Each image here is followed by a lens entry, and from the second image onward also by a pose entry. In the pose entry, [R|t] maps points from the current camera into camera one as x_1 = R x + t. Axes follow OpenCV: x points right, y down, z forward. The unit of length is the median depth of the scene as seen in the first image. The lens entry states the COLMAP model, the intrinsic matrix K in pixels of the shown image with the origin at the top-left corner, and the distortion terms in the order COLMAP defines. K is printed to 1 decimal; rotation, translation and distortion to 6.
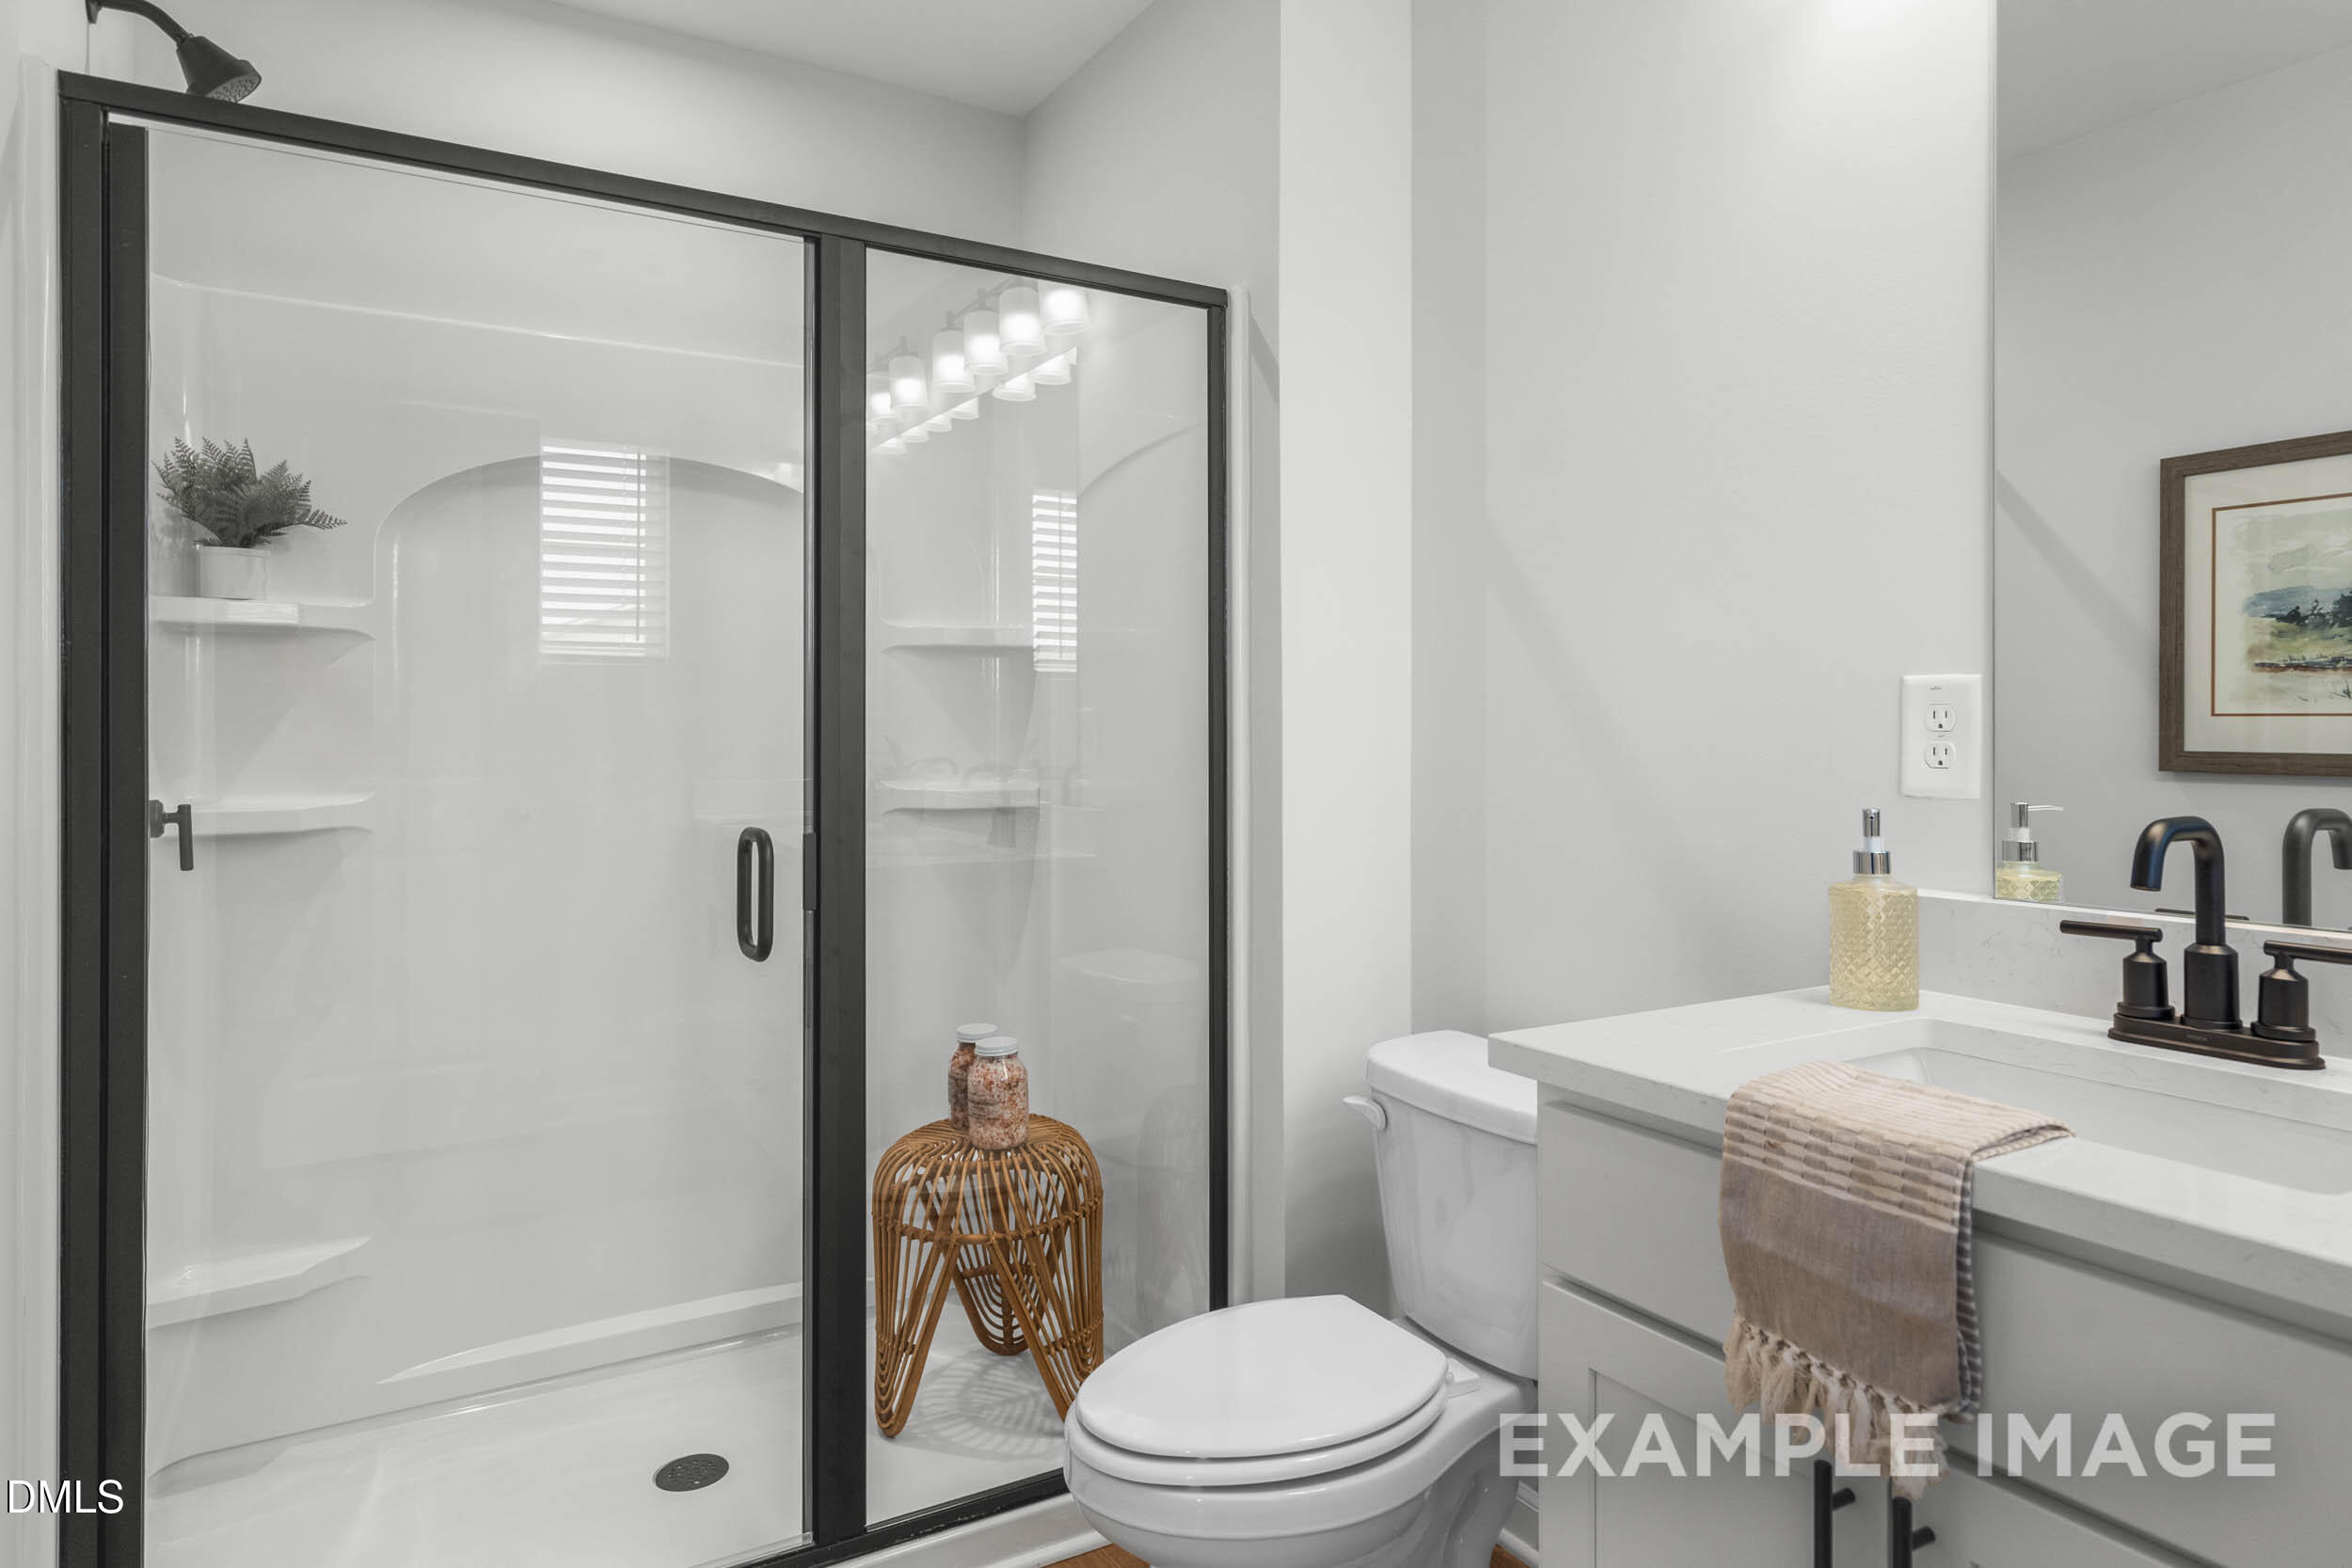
lens RADIAL K [[1380.1, 0, 1174.5], [0, 1380.1, 763.5], [0, 0, 1]] dist [0.001032, 0.000372]
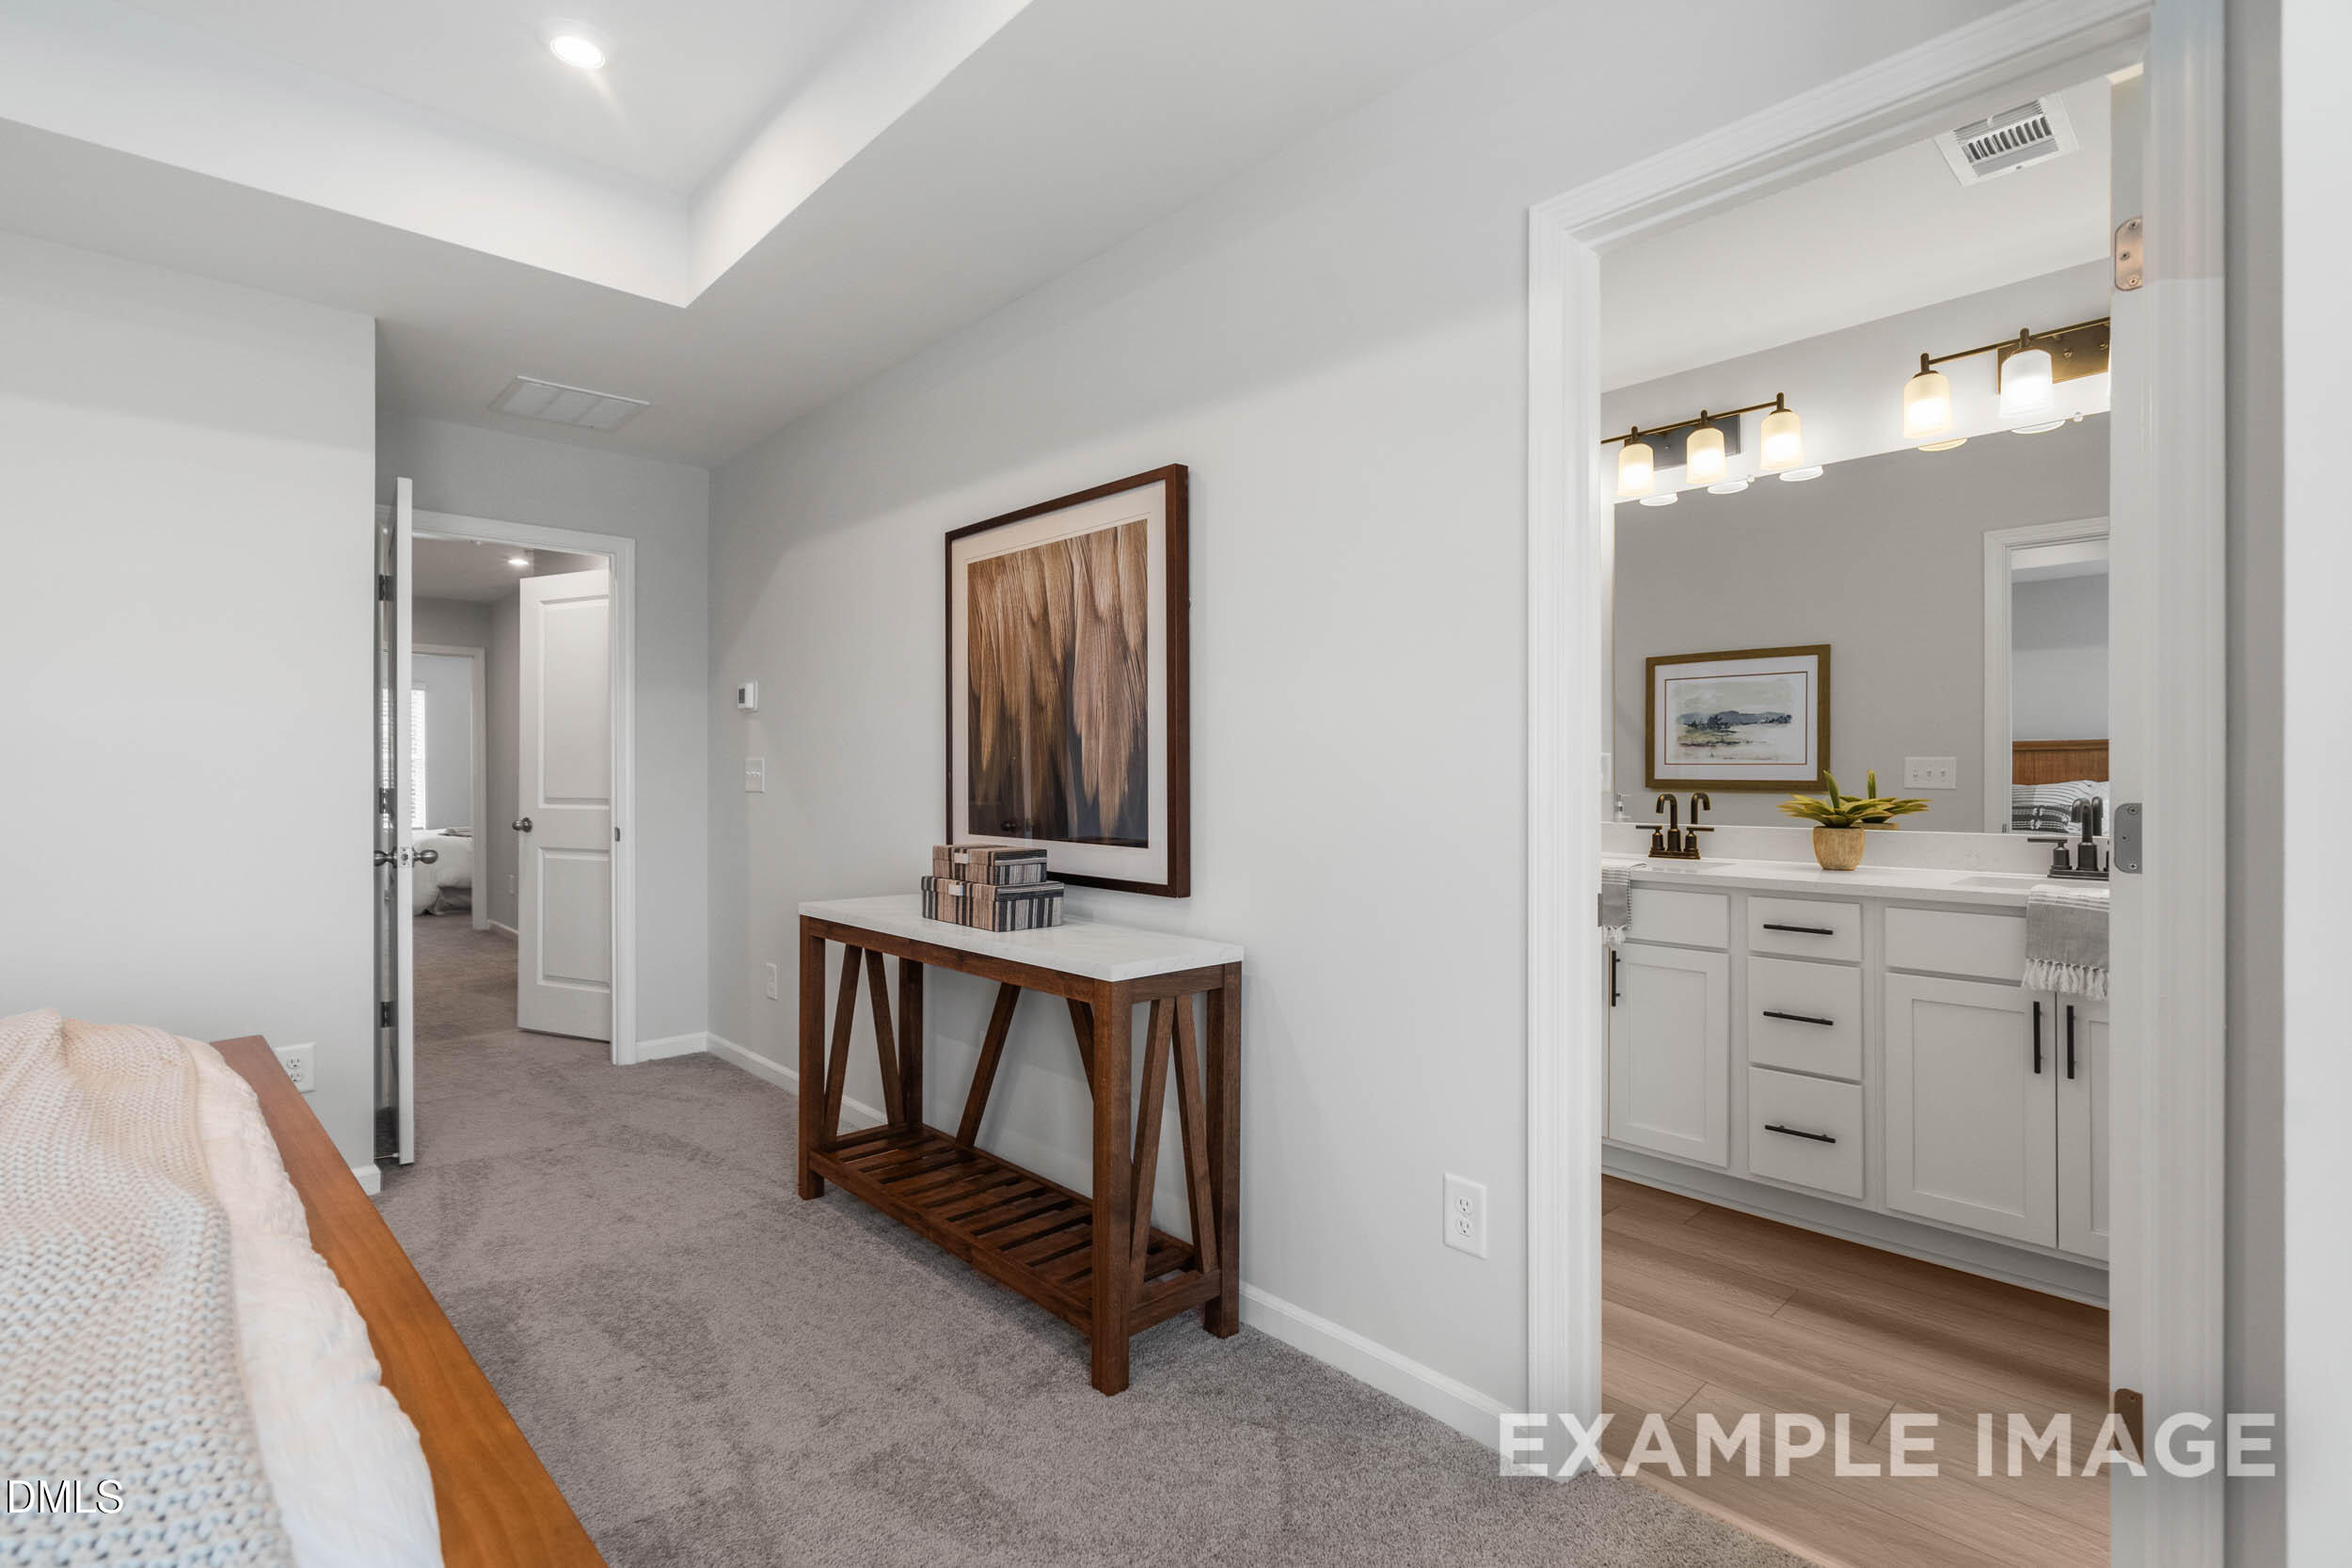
lens RADIAL K [[1094.4, 0, 1176.2], [0, 1094.4, 784.9], [0, 0, 1]] dist [-0.000110, -0.000005]
pose [[0.971529, 0.005586, 0.236853, -1.109967], [-0.004166, 0.999970, -0.006494, 0.034747], [-0.236882, 0.005322, 0.971524, -1.372097]]
